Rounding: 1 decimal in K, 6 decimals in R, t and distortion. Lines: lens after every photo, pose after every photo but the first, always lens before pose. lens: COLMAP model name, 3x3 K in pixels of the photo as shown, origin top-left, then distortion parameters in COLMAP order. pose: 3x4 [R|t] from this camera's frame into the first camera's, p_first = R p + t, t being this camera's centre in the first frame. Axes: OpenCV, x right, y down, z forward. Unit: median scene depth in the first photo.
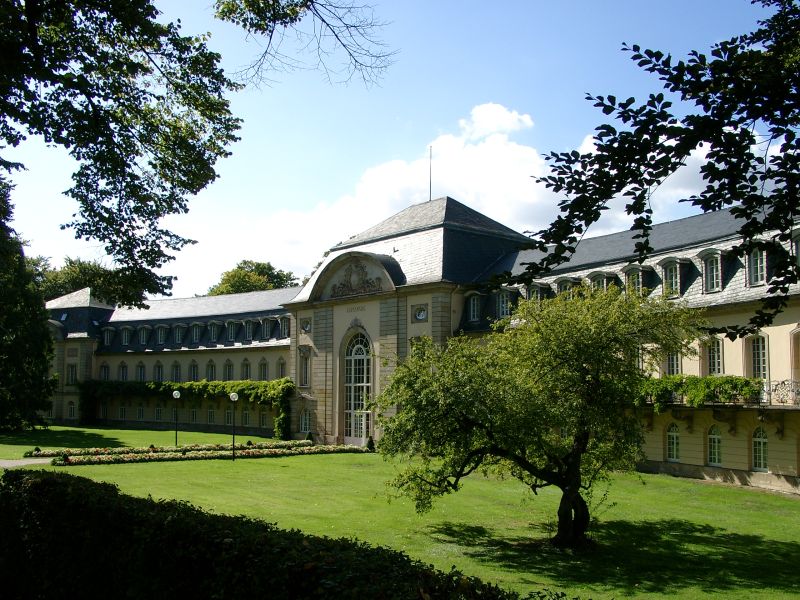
lens RADIAL K [[805.2, 0, 418.6], [0, 805.2, 312.9], [0, 0, 1]] dist [-0.161761, 0.169844]
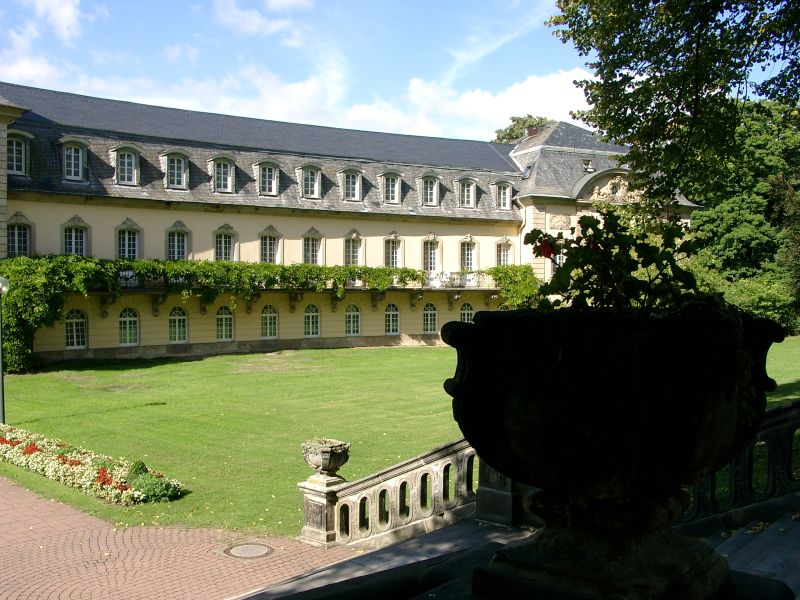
lens RADIAL K [[805.2, 0, 418.6], [0, 805.2, 312.9], [0, 0, 1]] dist [-0.161761, 0.169844]
pose [[-0.157367, -0.040887, 0.986693, -0.573975], [-0.098732, 0.994788, 0.025476, 0.068095], [-0.982592, -0.093409, -0.160584, 0.671095]]
